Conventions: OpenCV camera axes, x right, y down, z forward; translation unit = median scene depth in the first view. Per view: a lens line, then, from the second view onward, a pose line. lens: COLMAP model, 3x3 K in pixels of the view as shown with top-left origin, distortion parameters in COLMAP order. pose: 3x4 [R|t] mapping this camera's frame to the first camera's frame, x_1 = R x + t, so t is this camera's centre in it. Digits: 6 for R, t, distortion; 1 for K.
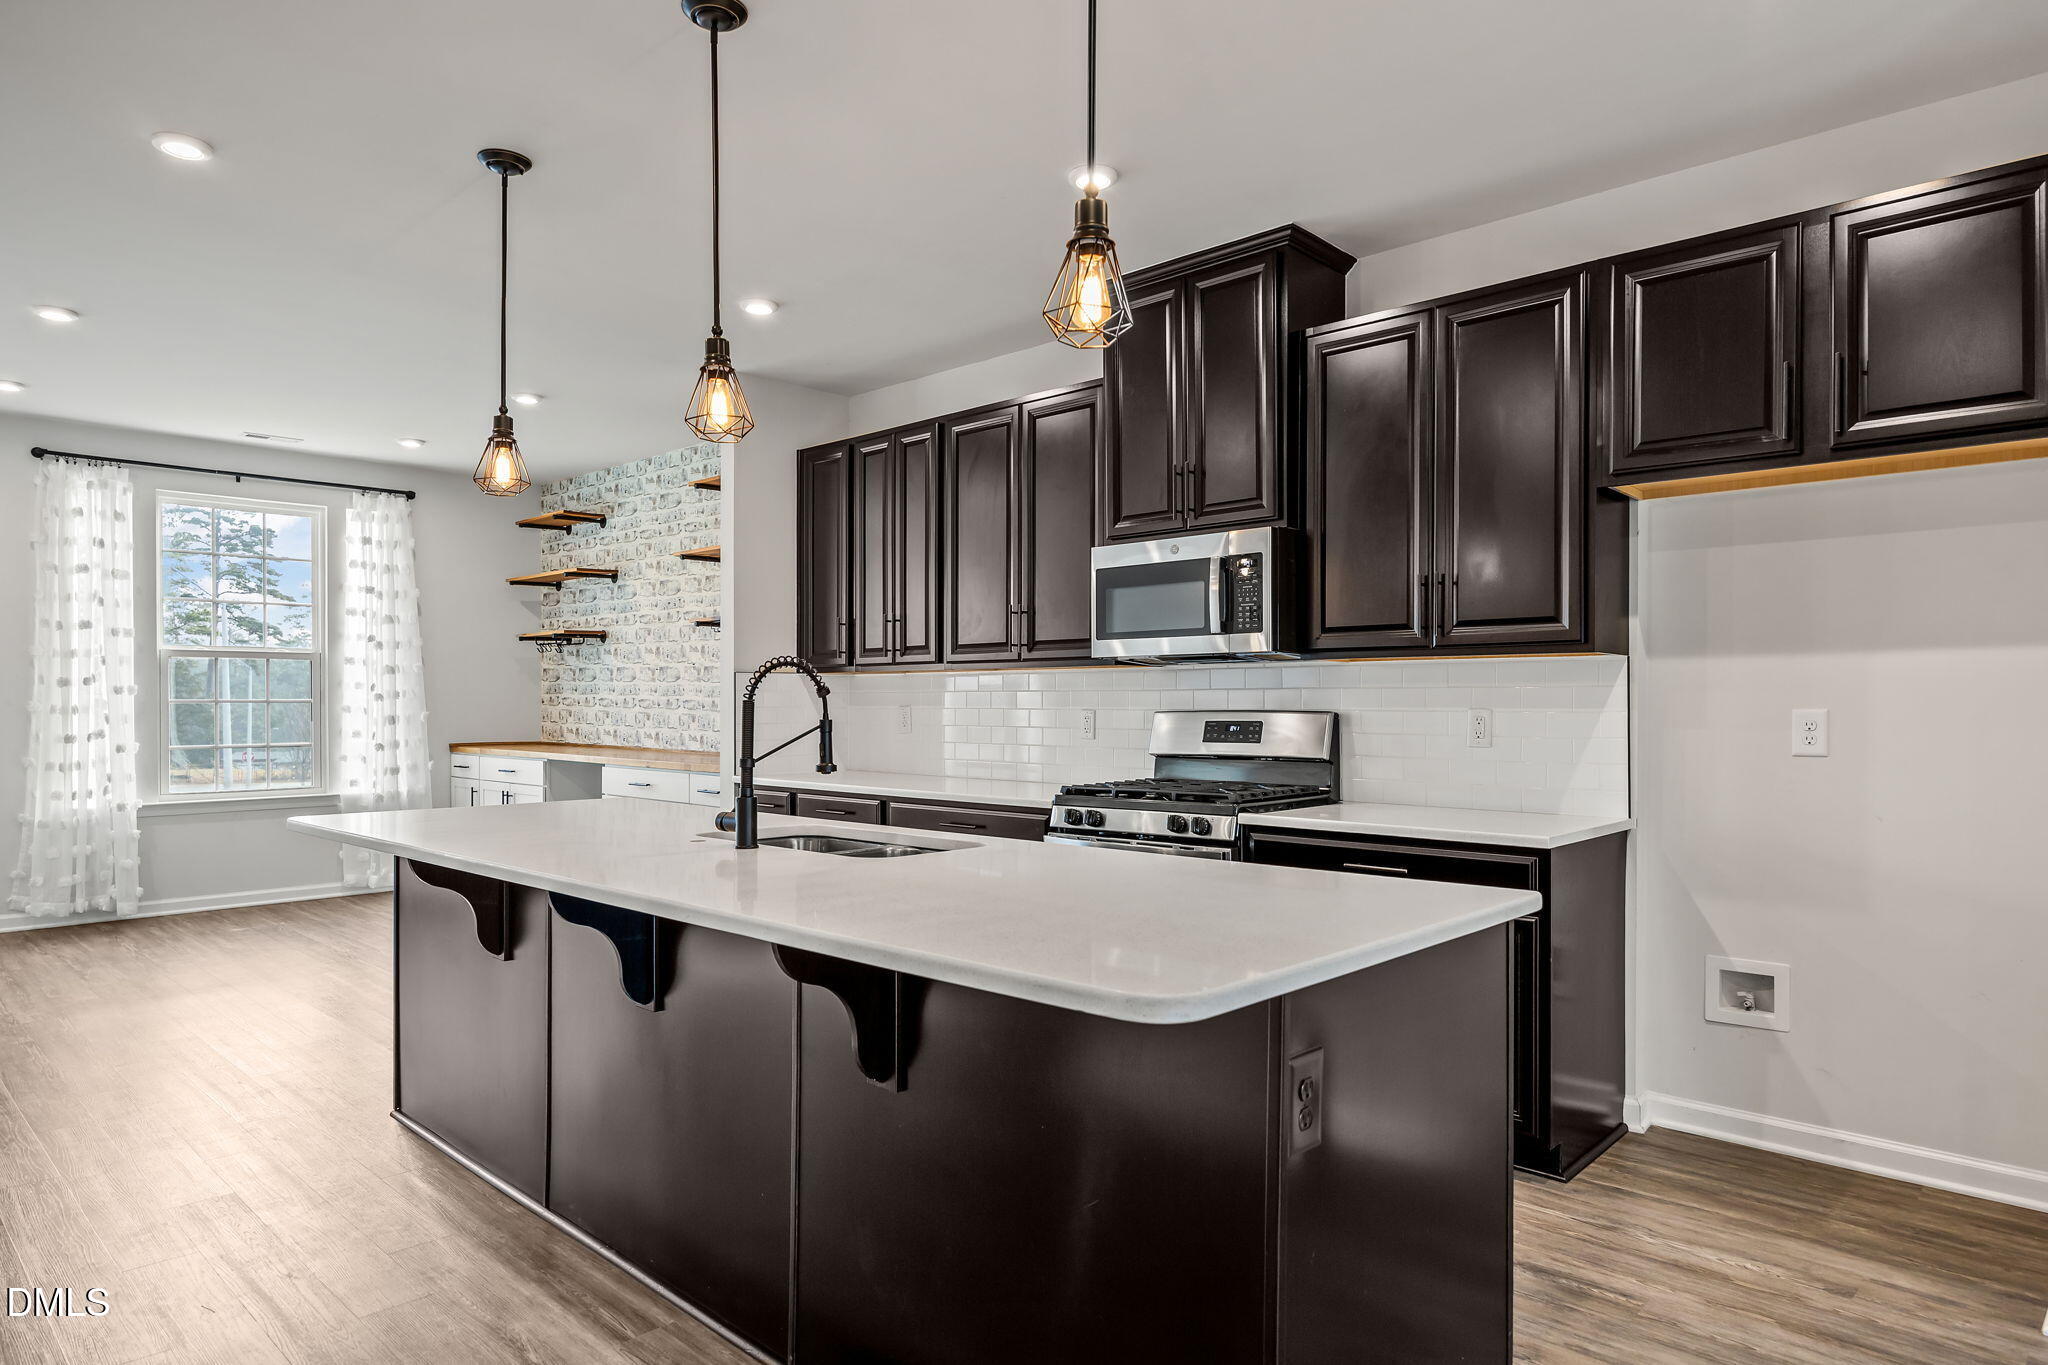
lens RADIAL K [[1216.8, 0, 1025.0], [0, 1216.8, 727.8], [0, 0, 1]] dist [-0.000557, -0.000194]
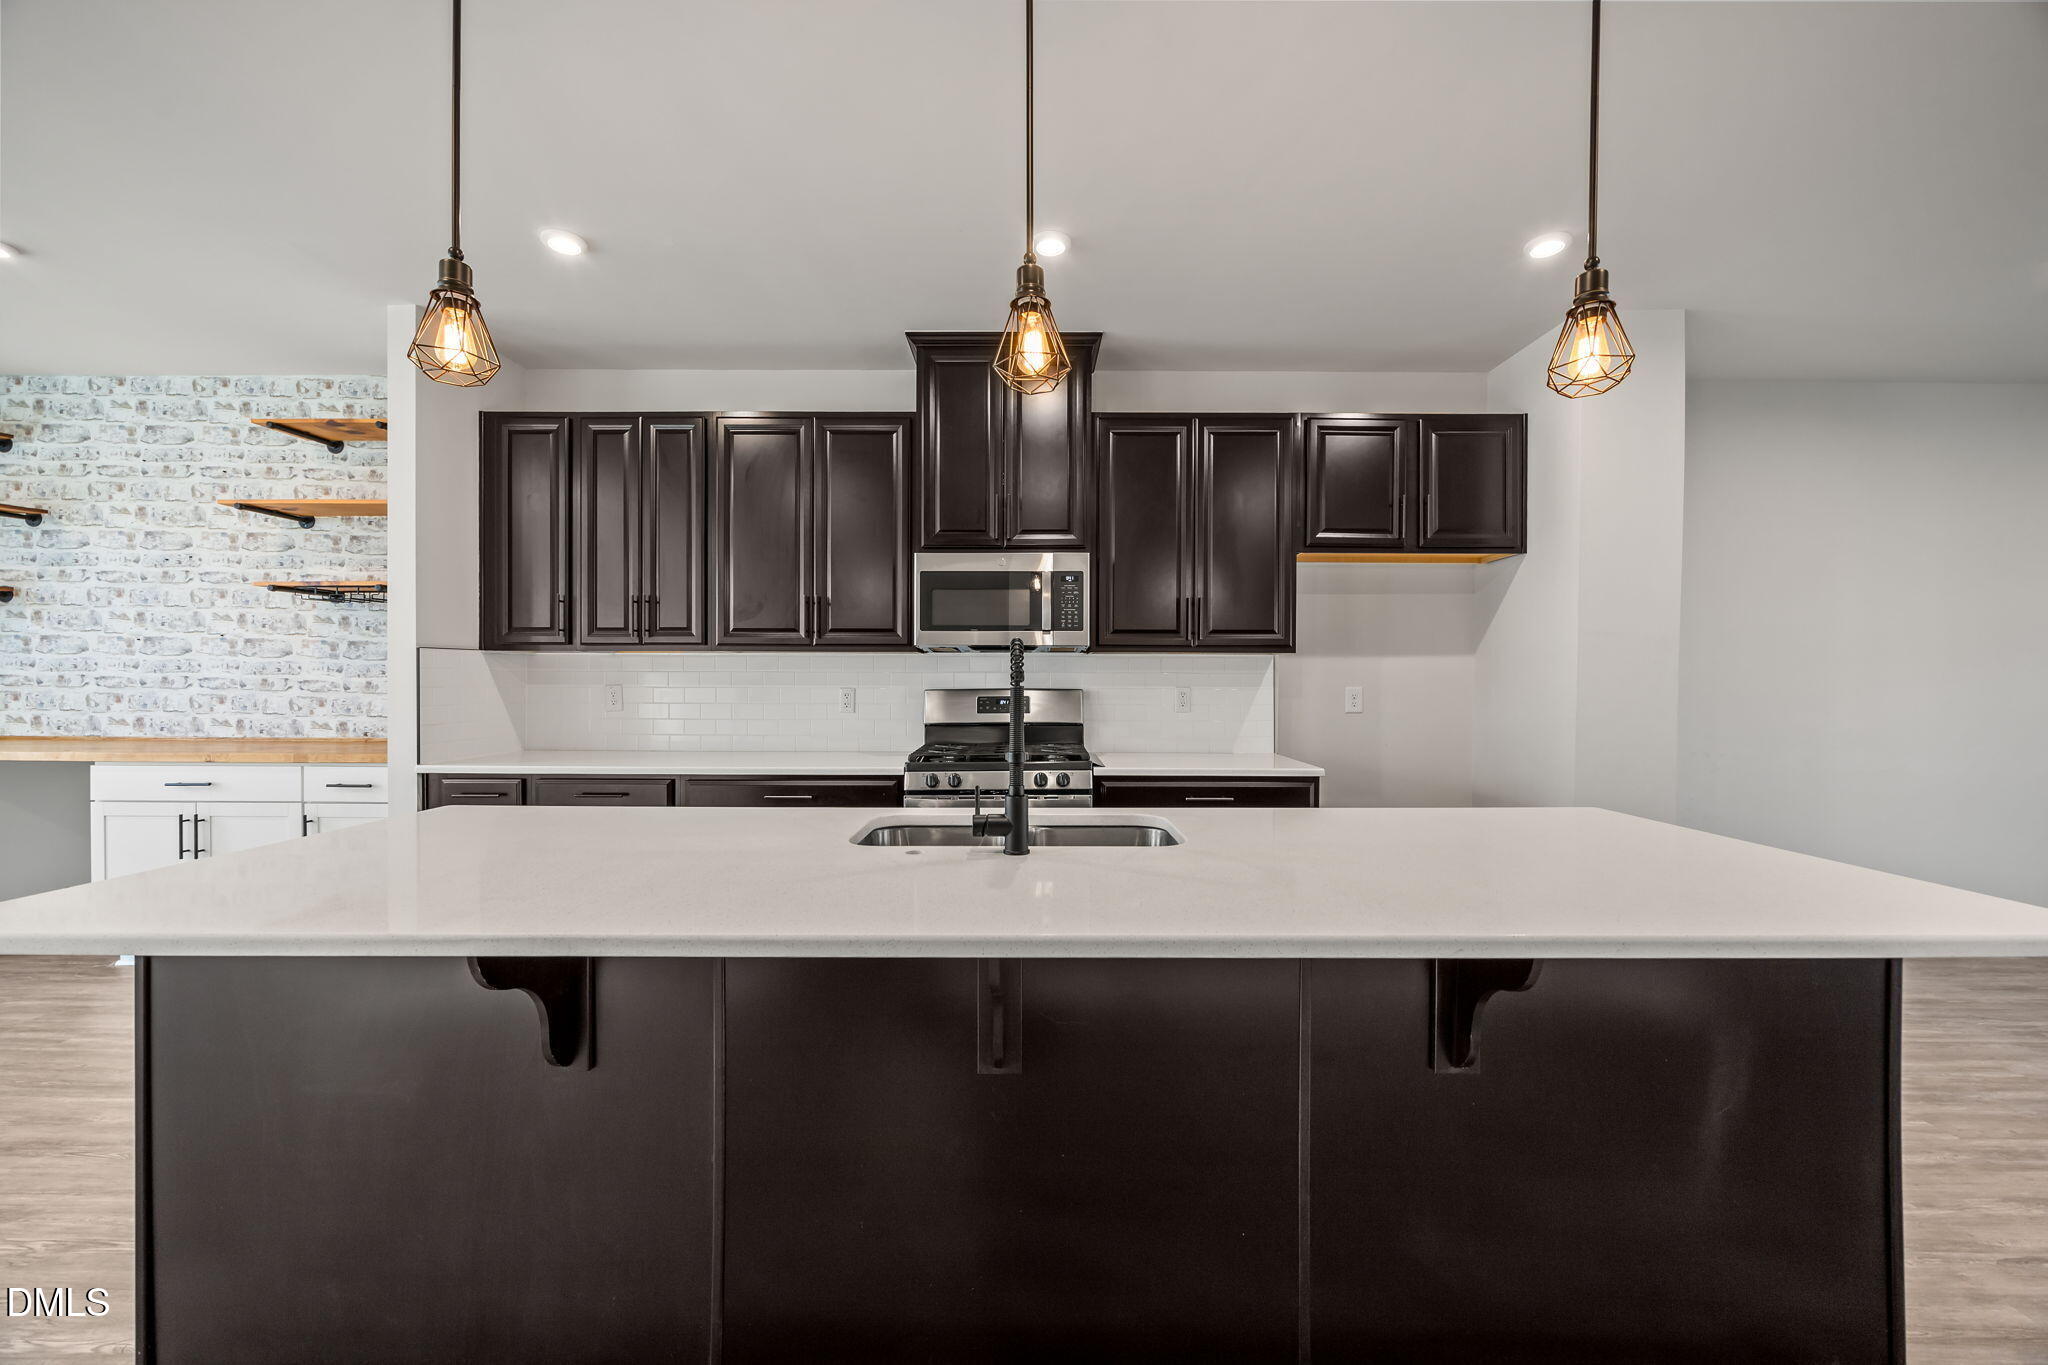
lens RADIAL K [[784.3, 0, 1024.0], [0, 784.3, 682.5], [0, 0, 1]] dist [0.002217, 0.000569]
pose [[0.732445, 0.002183, 0.680823, -0.313300], [0.010948, 0.999828, -0.014985, -0.007110], [-0.680738, 0.018429, 0.732295, 0.297189]]
